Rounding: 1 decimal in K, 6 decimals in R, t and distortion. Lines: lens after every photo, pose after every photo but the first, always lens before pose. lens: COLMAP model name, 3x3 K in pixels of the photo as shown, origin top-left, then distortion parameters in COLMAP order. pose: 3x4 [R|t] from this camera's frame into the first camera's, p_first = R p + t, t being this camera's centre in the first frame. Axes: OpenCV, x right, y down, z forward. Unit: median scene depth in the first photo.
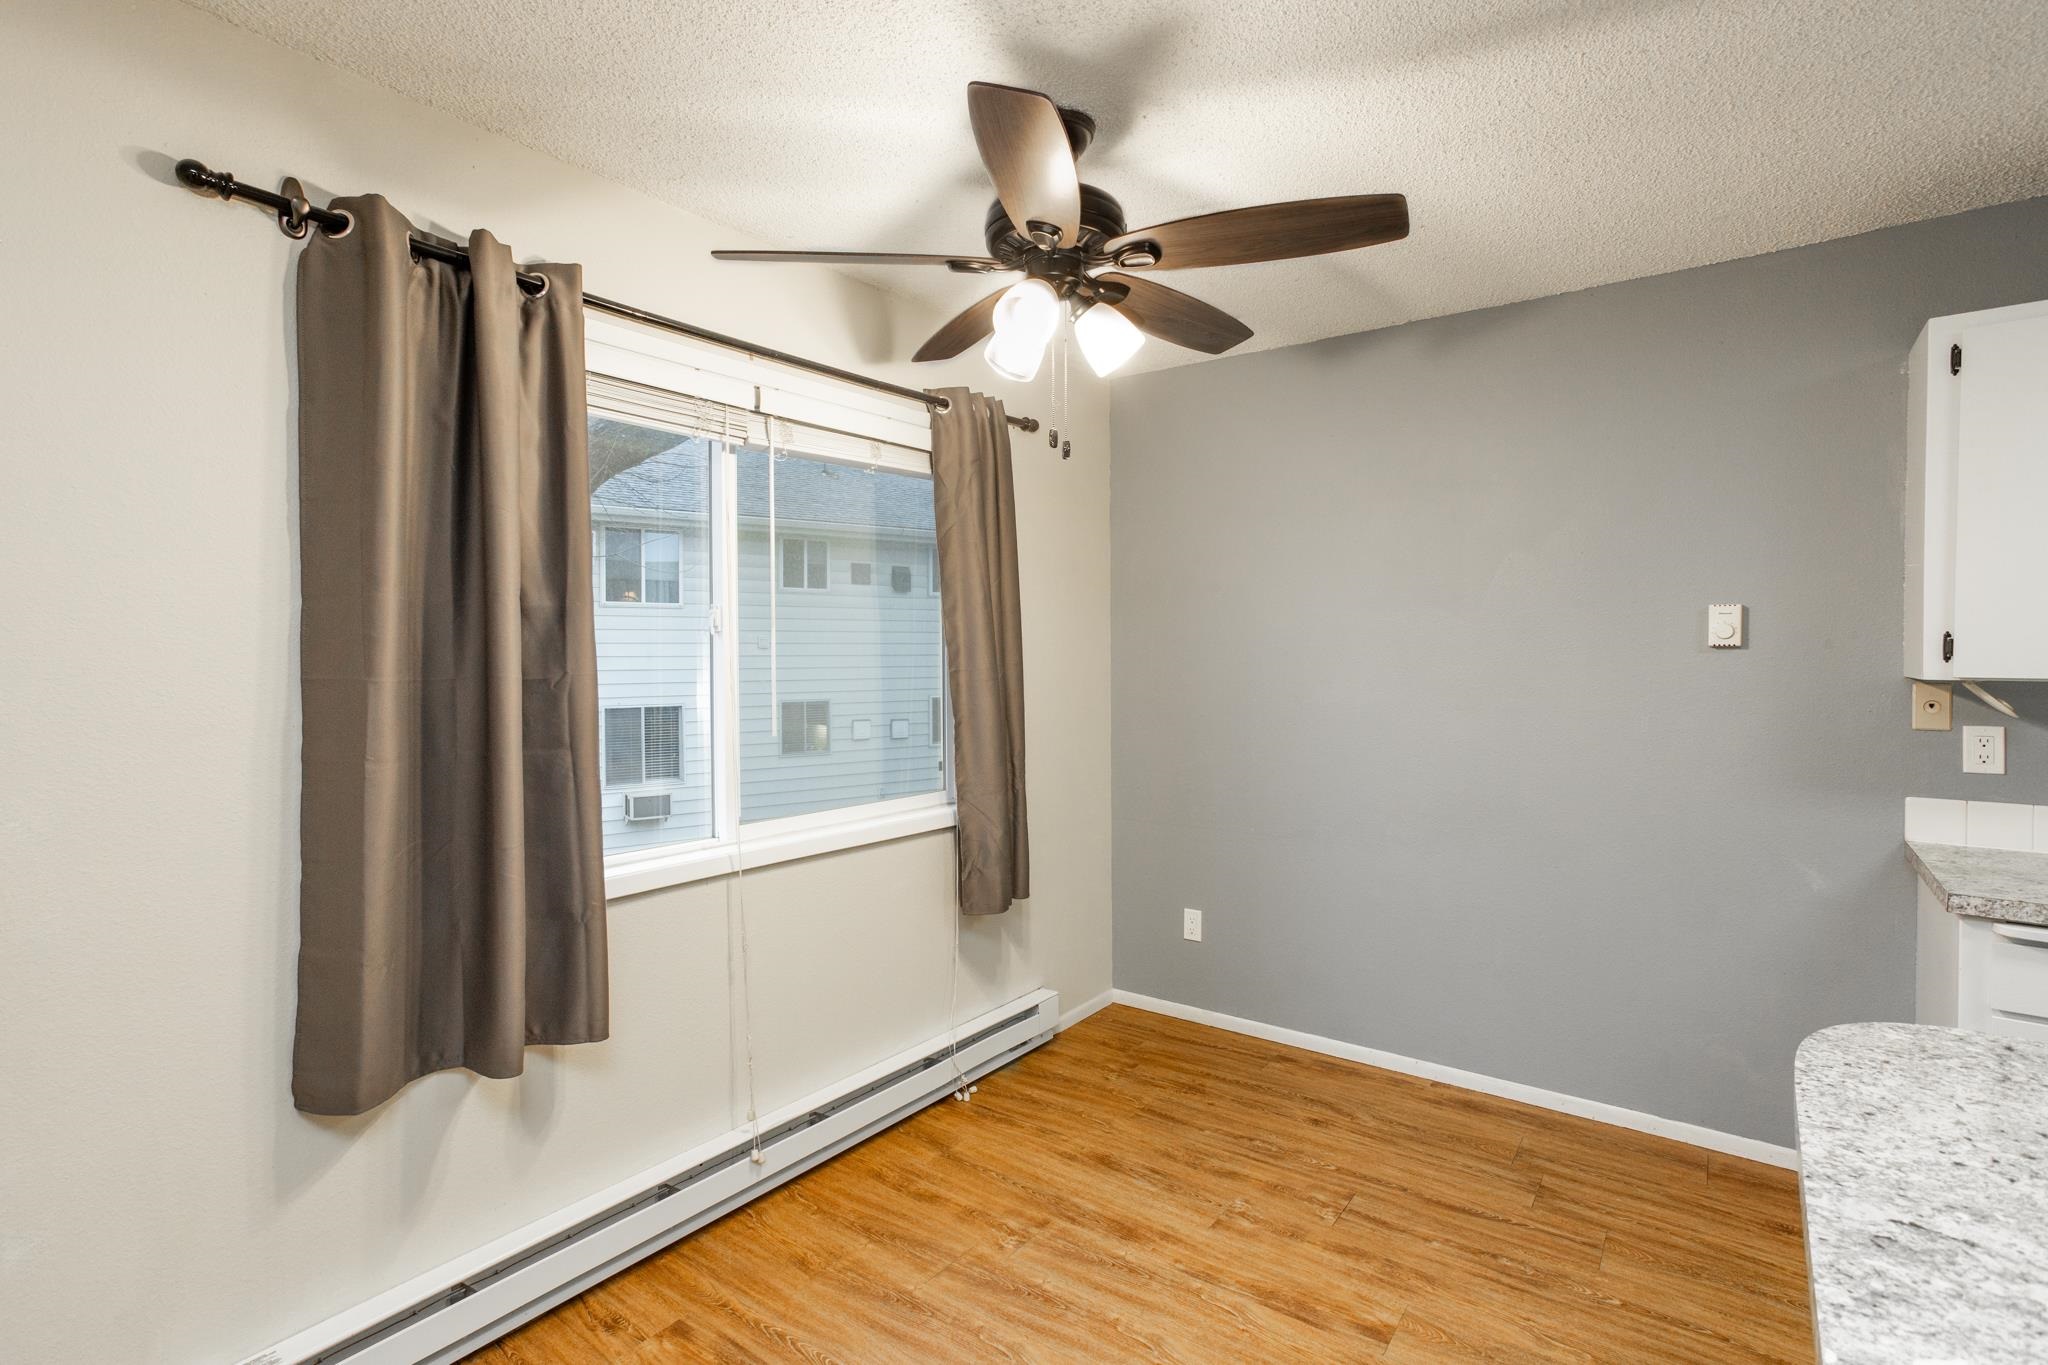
lens RADIAL K [[985.4, 0, 1021.6], [0, 985.4, 668.4], [0, 0, 1]] dist [-0.039616, 0.026056]
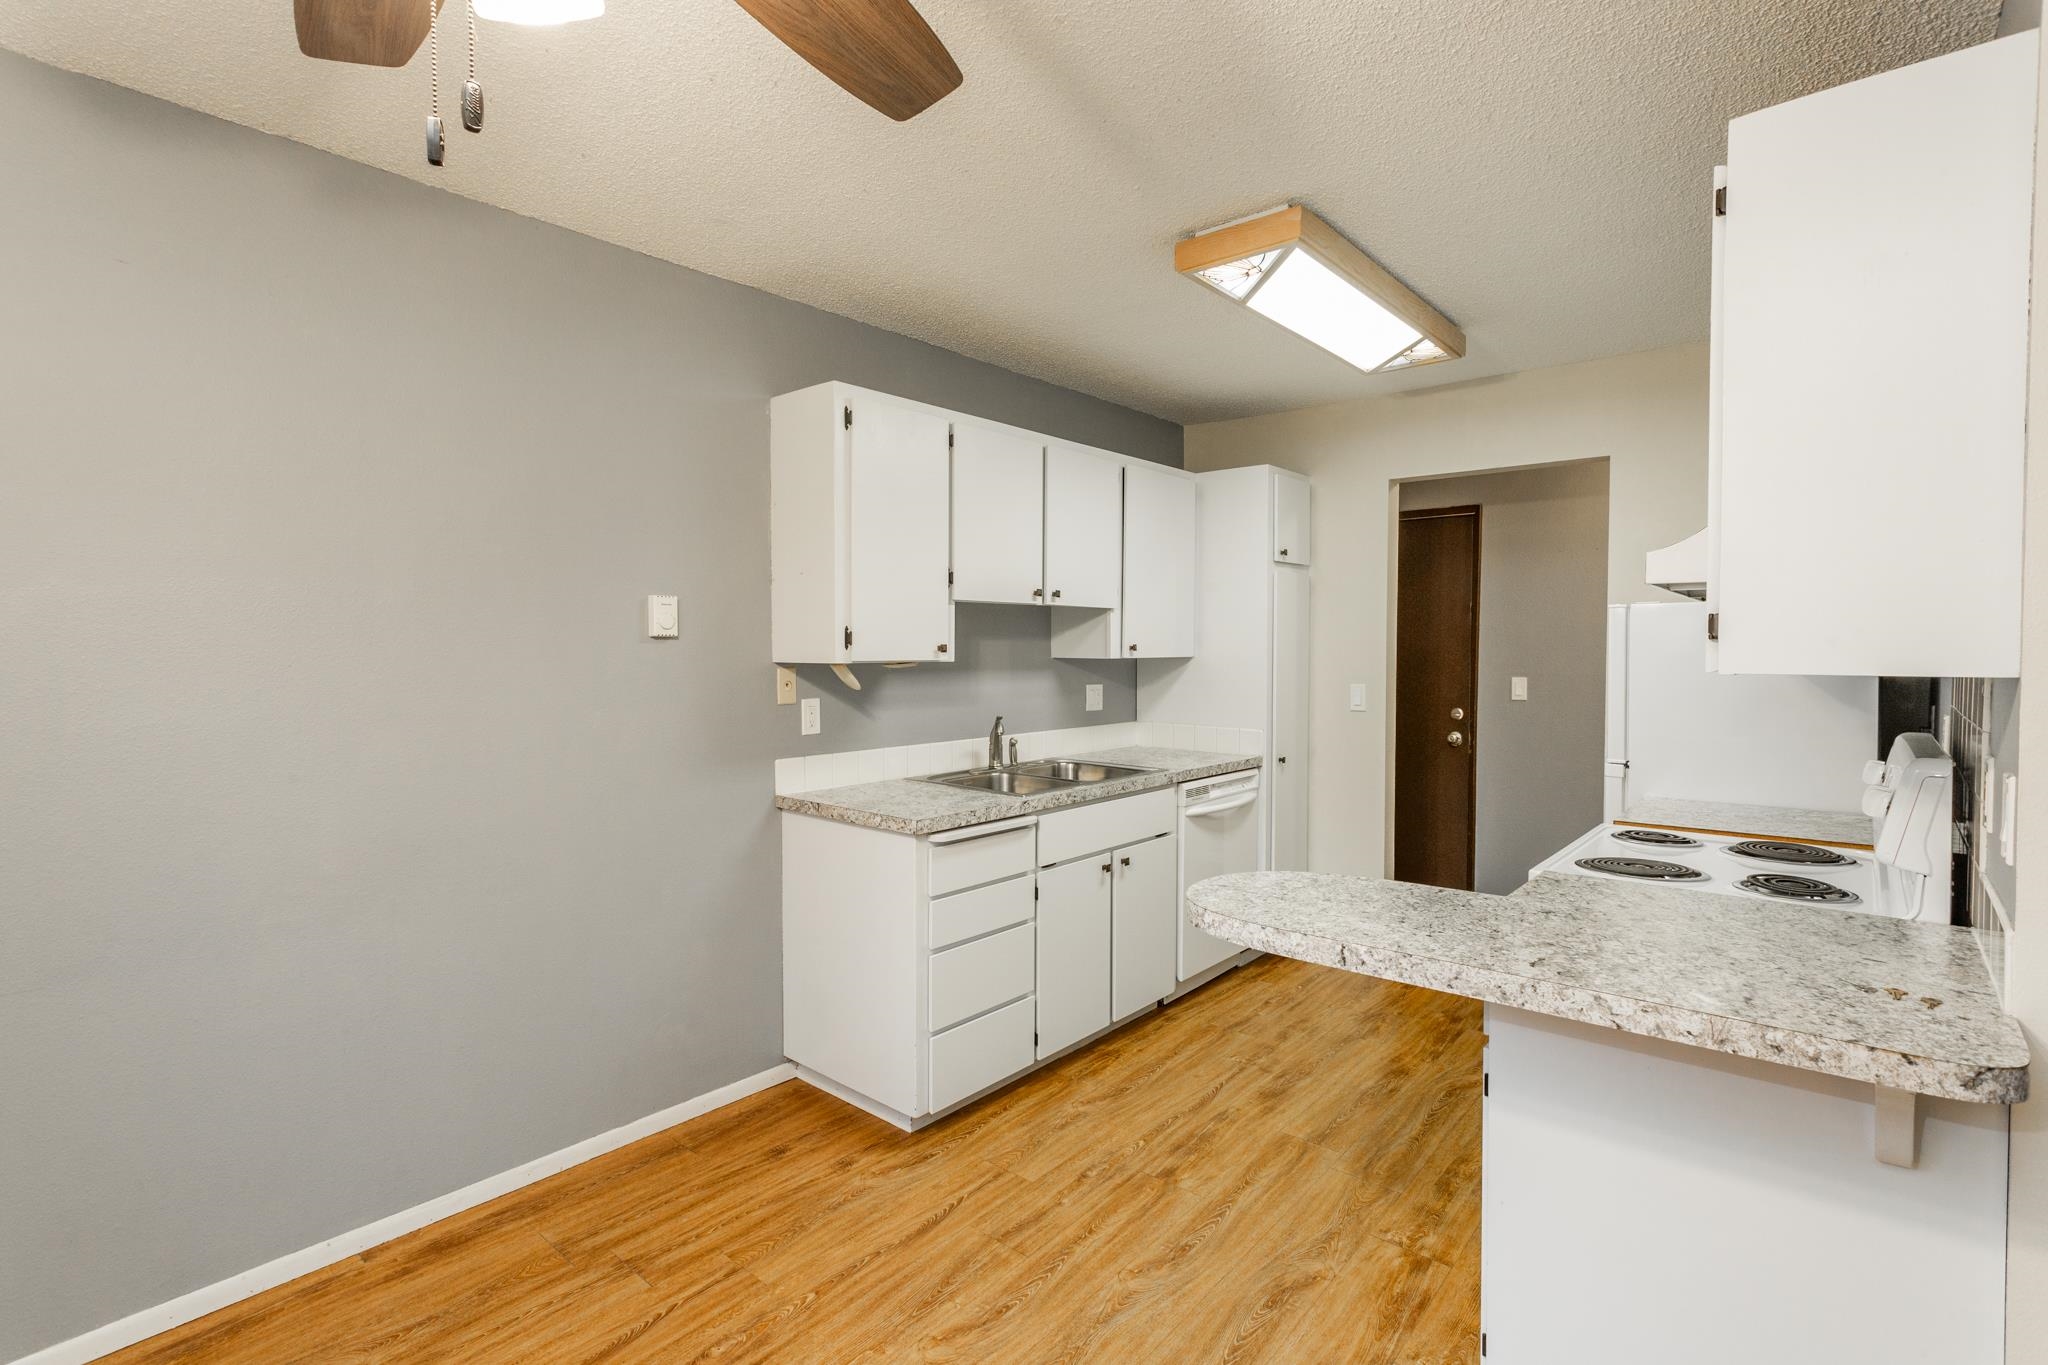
lens RADIAL K [[963.9, 0, 1015.8], [0, 963.9, 673.4], [0, 0, 1]] dist [0.003721, 0.001224]
pose [[0.073606, -0.025950, 0.996950, -0.293348], [0.019866, 0.999501, 0.024550, -0.001452], [-0.997089, 0.017998, 0.074085, 0.615545]]
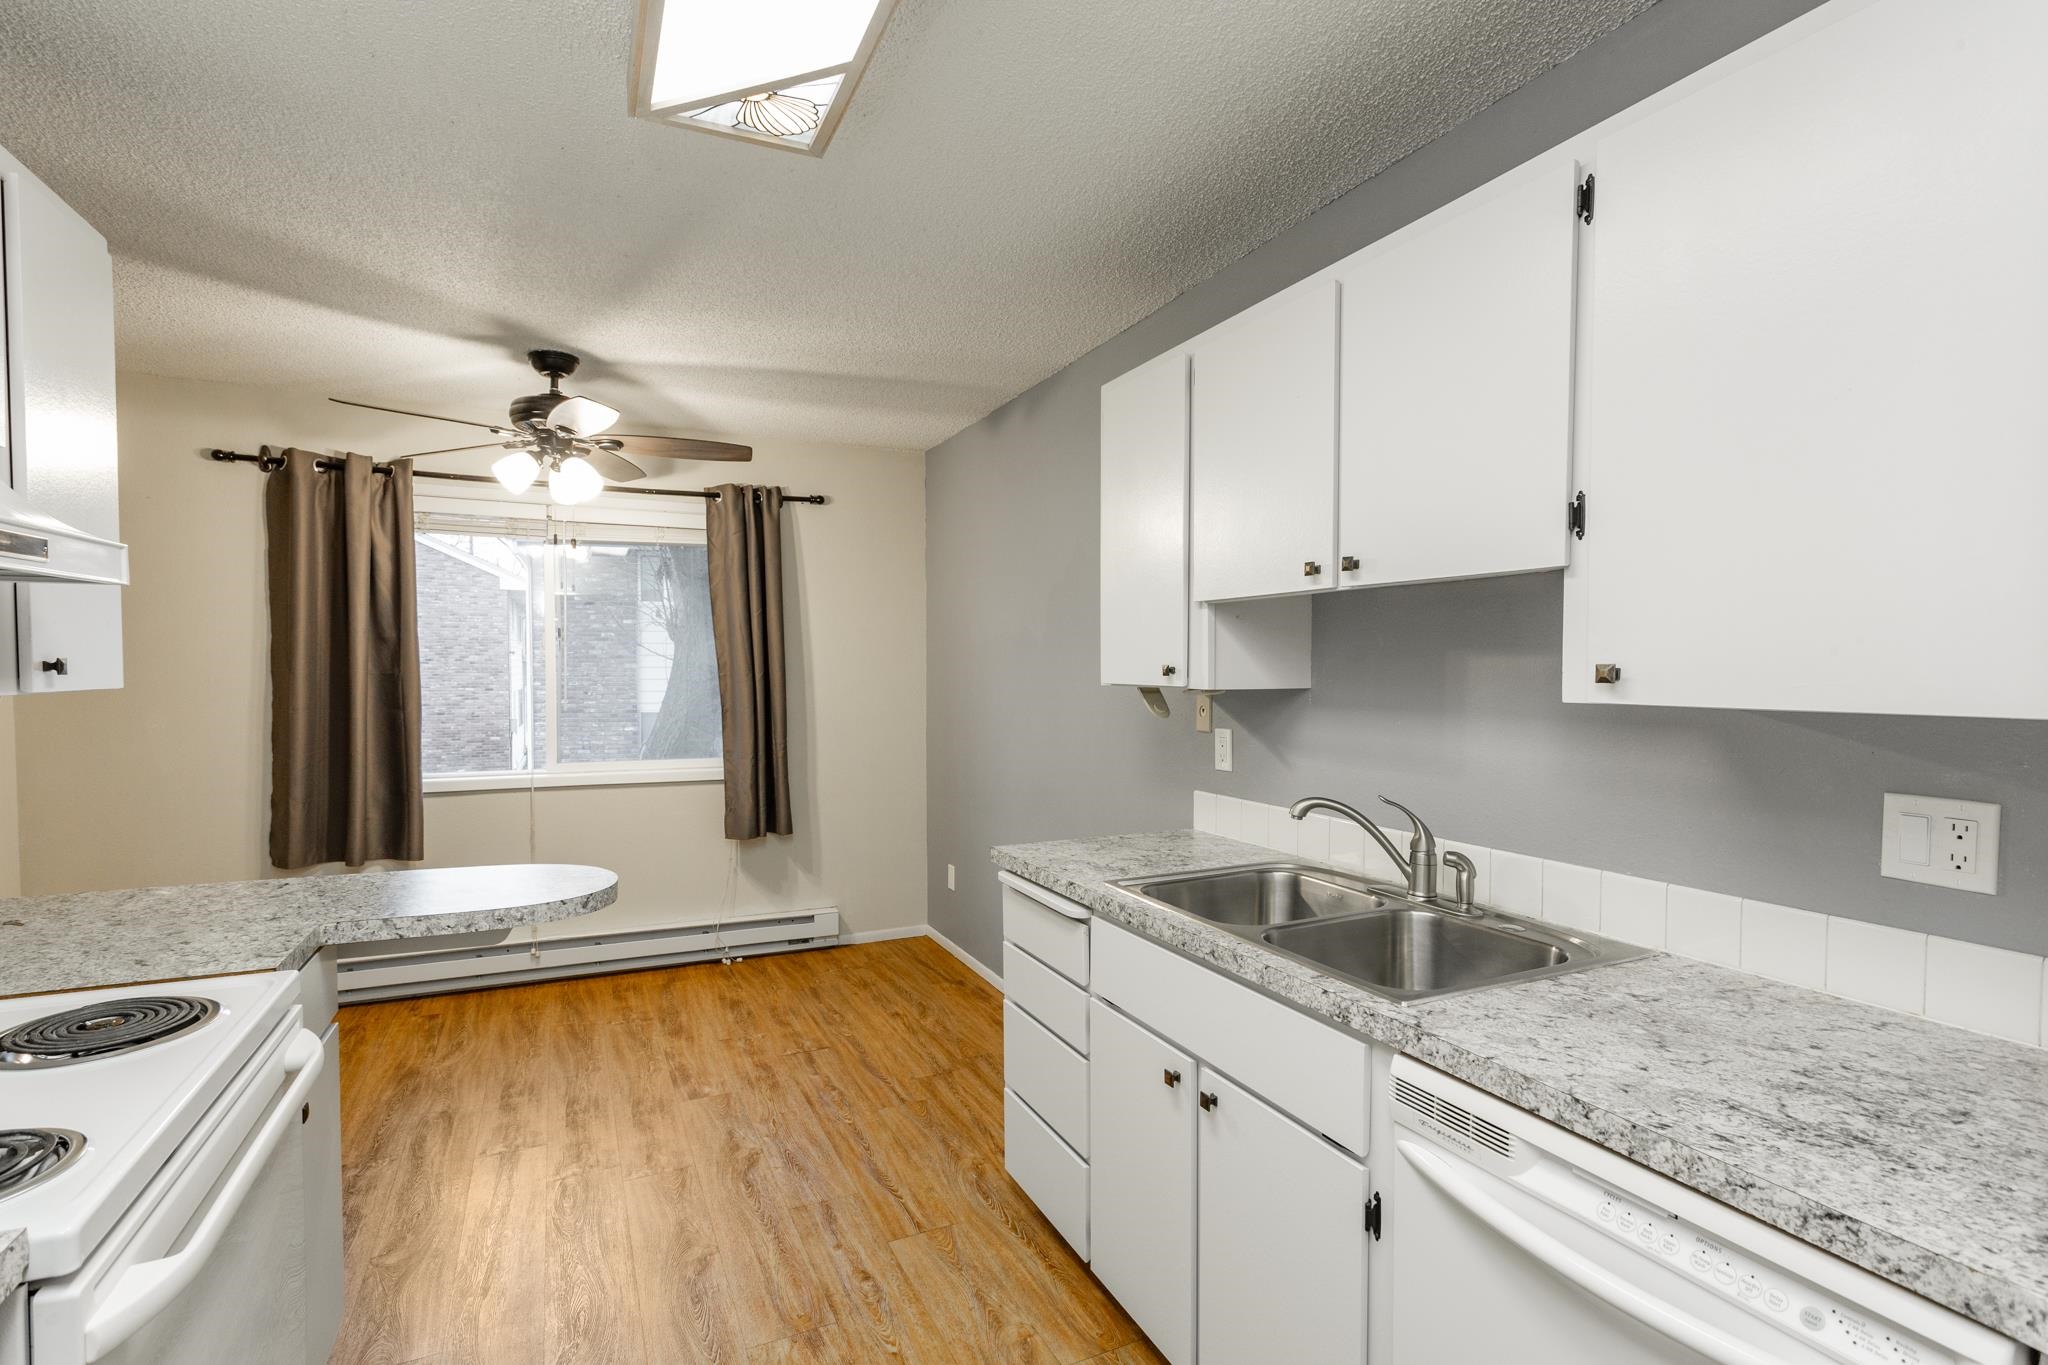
lens RADIAL K [[964.1, 0, 1014.5], [0, 964.1, 702.1], [0, 0, 1]] dist [0.002215, 0.000601]
pose [[0.881547, 0.022127, -0.471577, 1.287031], [-0.014002, 0.999687, 0.020731, 0.008500], [0.471888, -0.011672, 0.881581, -0.102683]]
